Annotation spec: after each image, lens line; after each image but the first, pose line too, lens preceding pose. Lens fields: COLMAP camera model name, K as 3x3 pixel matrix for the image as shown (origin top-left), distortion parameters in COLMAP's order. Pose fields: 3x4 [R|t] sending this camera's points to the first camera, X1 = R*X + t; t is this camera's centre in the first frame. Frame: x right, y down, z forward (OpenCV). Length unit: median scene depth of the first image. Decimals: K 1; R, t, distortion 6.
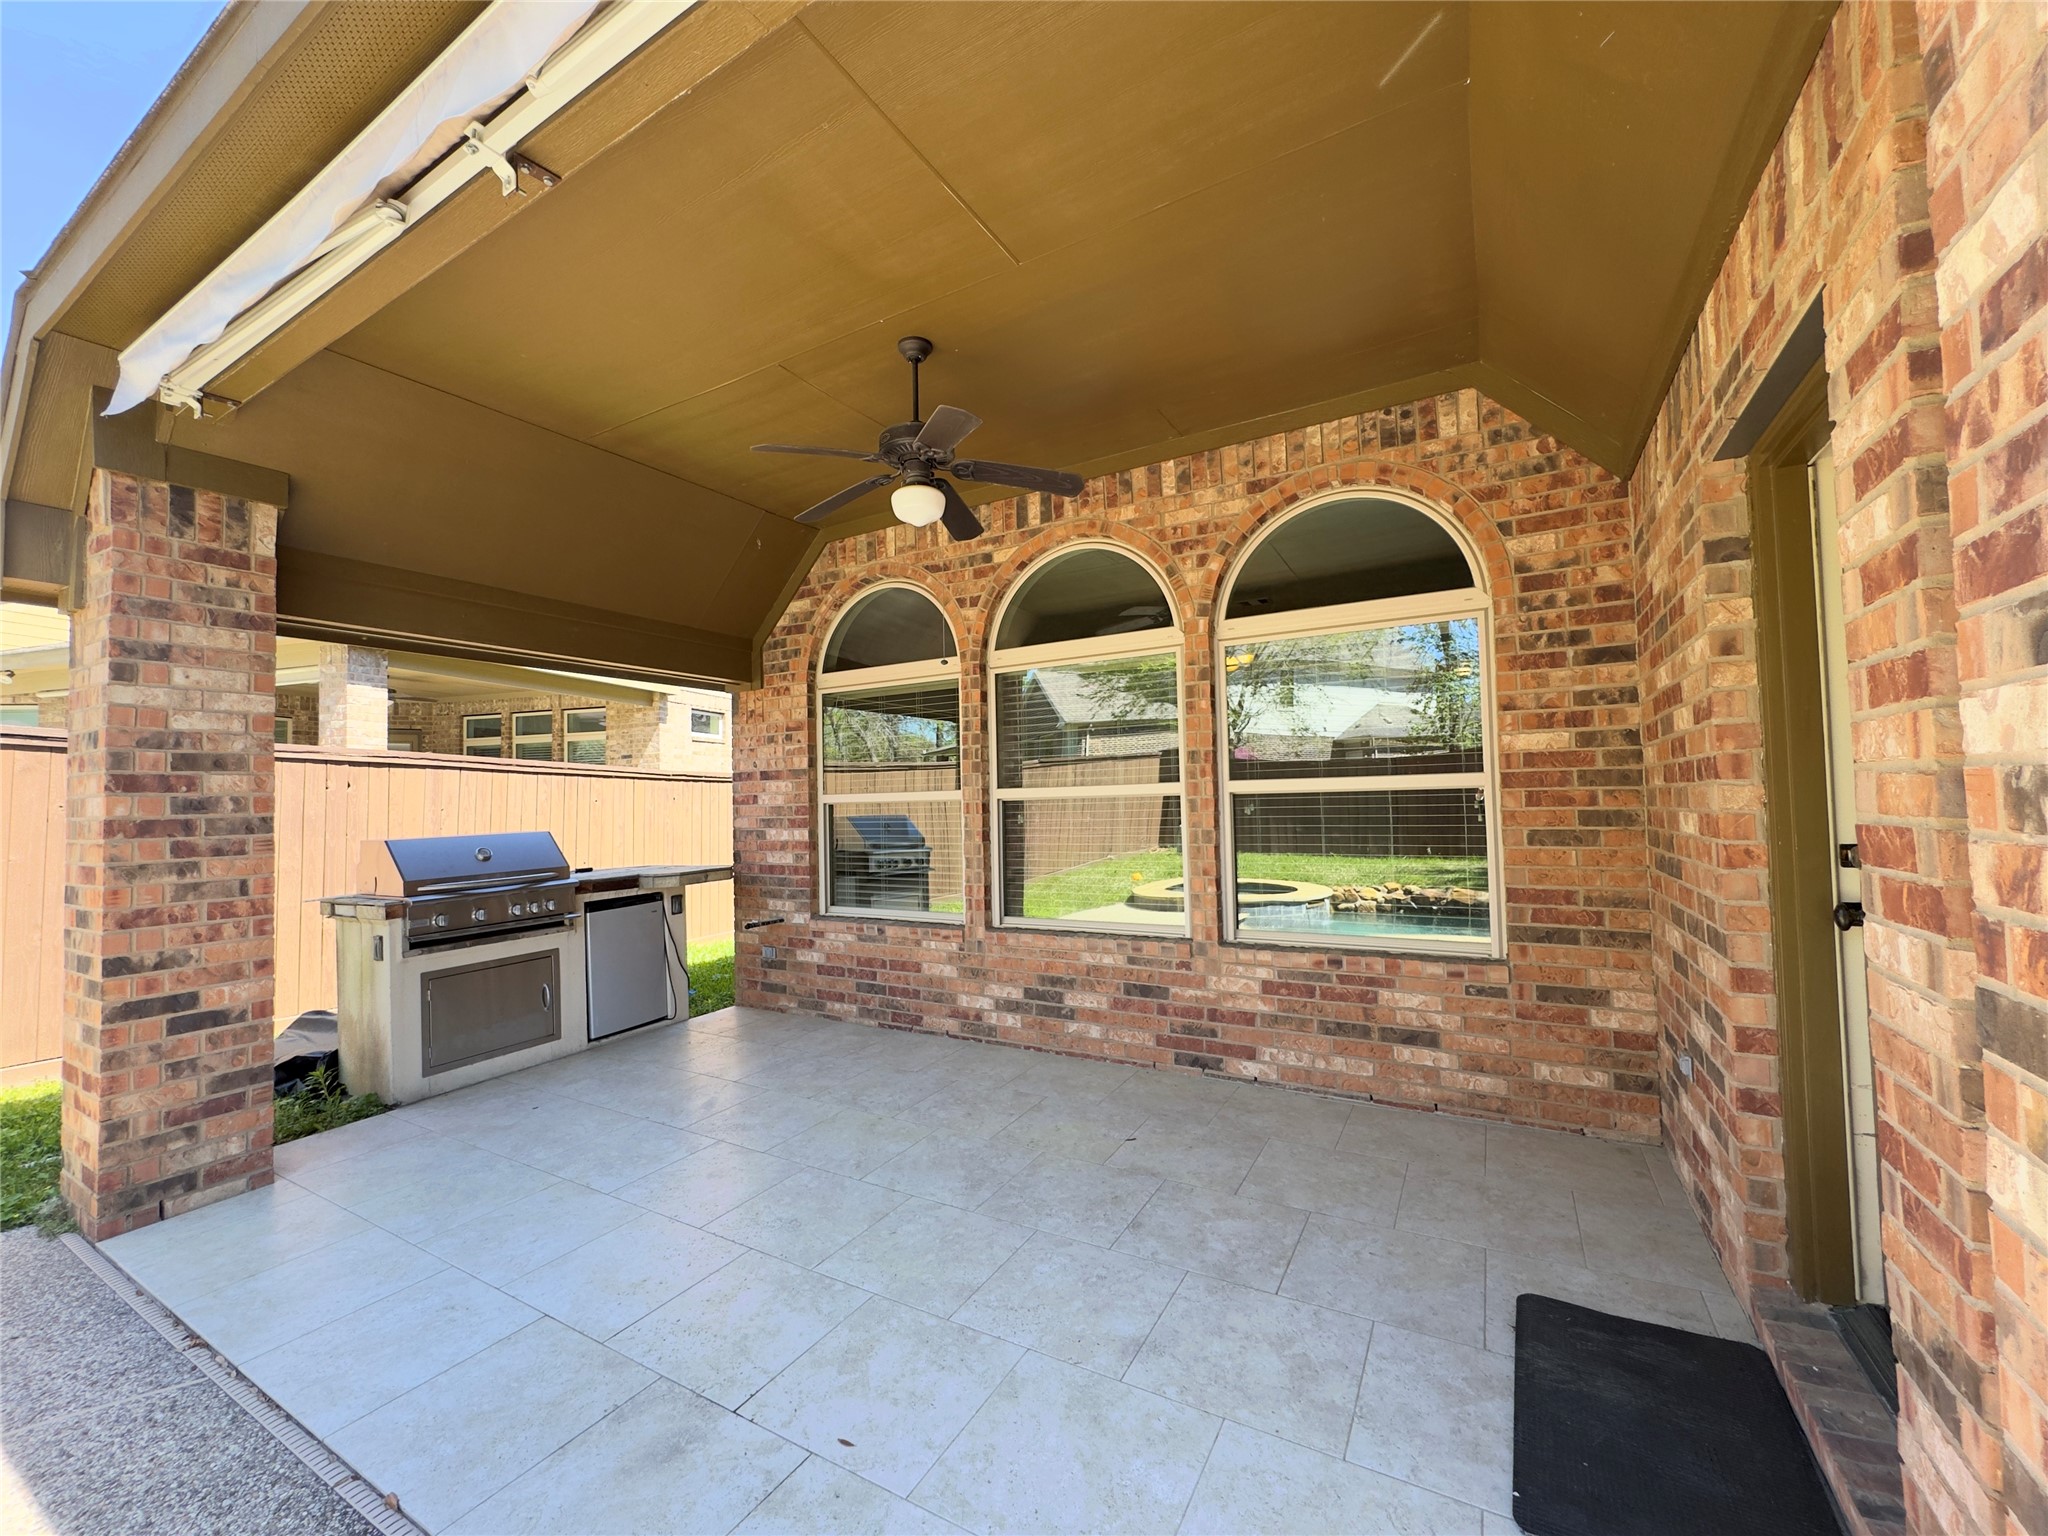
lens RADIAL K [[801.1, 0, 1030.1], [0, 801.1, 770.4], [0, 0, 1]] dist [-0.001826, -0.000271]
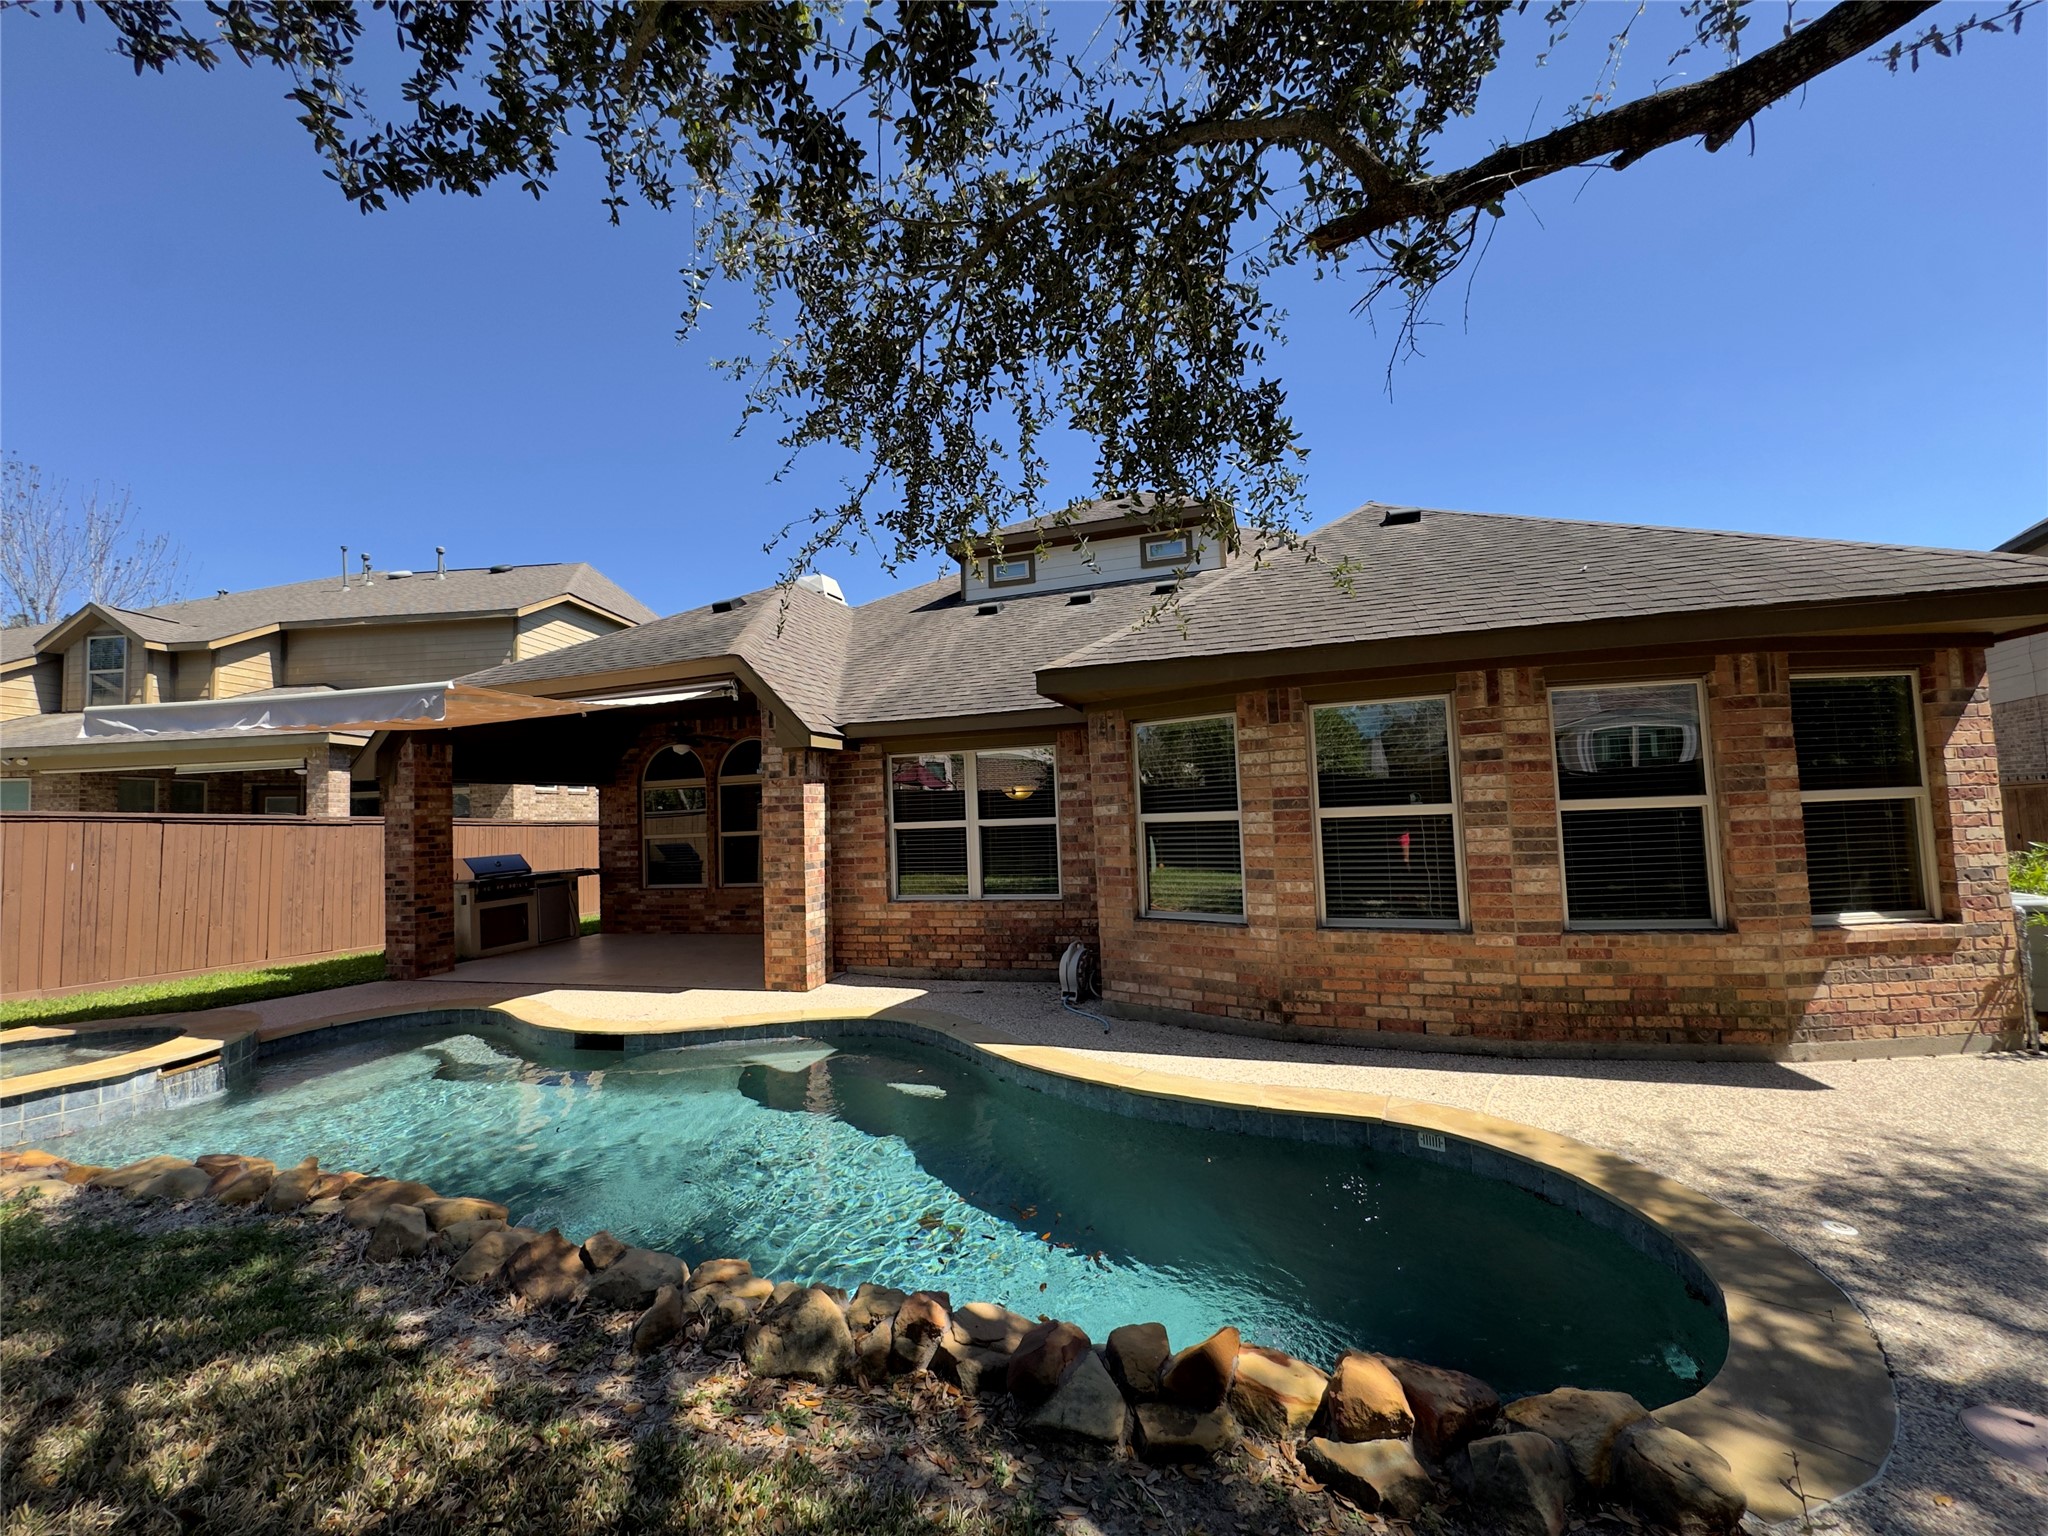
lens RADIAL K [[801.1, 0, 1019.5], [0, 801.1, 764.6], [0, 0, 1]] dist [-0.001826, -0.000271]
pose [[0.979178, -0.005703, 0.202923, 0.340757], [0.012576, 0.999390, -0.032594, -0.087081], [-0.202614, 0.034467, 0.978652, -1.528630]]
